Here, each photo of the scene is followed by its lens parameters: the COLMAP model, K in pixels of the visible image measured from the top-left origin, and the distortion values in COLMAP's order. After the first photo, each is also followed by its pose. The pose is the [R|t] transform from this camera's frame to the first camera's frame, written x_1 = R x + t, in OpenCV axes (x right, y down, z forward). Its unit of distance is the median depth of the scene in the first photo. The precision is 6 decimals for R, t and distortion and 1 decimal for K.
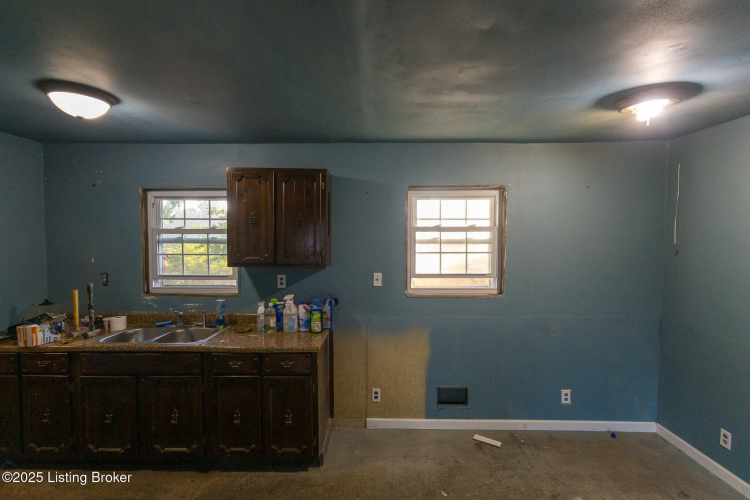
lens RADIAL K [[355.1, 0, 375.0], [0, 355.1, 250.0], [0, 0, 1]] dist [0.001000, 0.000376]
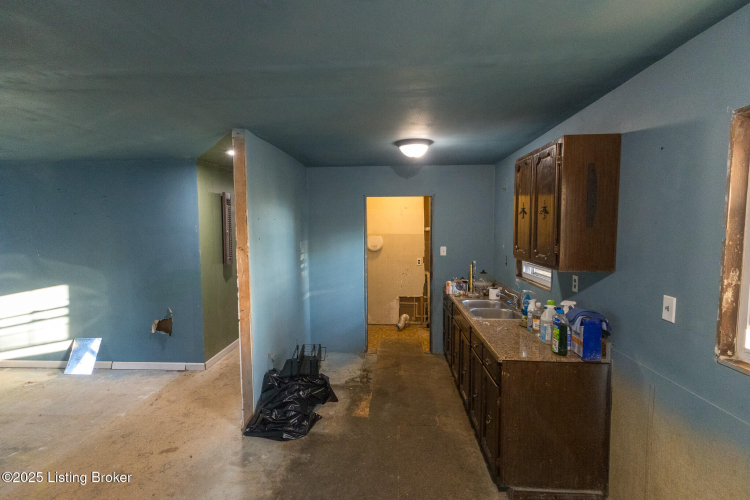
lens RADIAL K [[346.4, 0, 373.8], [0, 346.4, 248.5], [0, 0, 1]] dist [0.000853, 0.000320]
pose [[-0.048814, 0.058607, -0.997087, 0.541103], [-0.035466, 0.997546, 0.060370, -0.022568], [0.998178, 0.038309, -0.046616, 0.578741]]
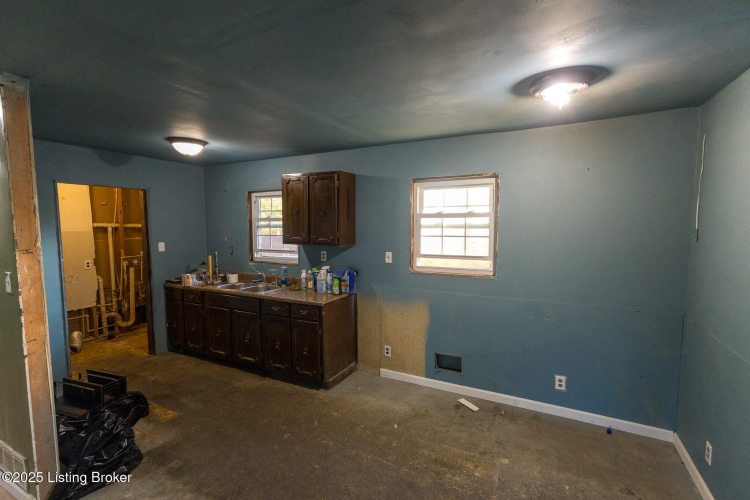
lens RADIAL K [[346.4, 0, 373.8], [0, 346.4, 248.5], [0, 0, 1]] dist [0.000853, 0.000320]
pose [[0.894563, 0.027708, -0.446081, 0.493205], [-0.012563, 0.999241, 0.036874, 0.008902], [0.446765, -0.027382, 0.894232, -0.088714]]
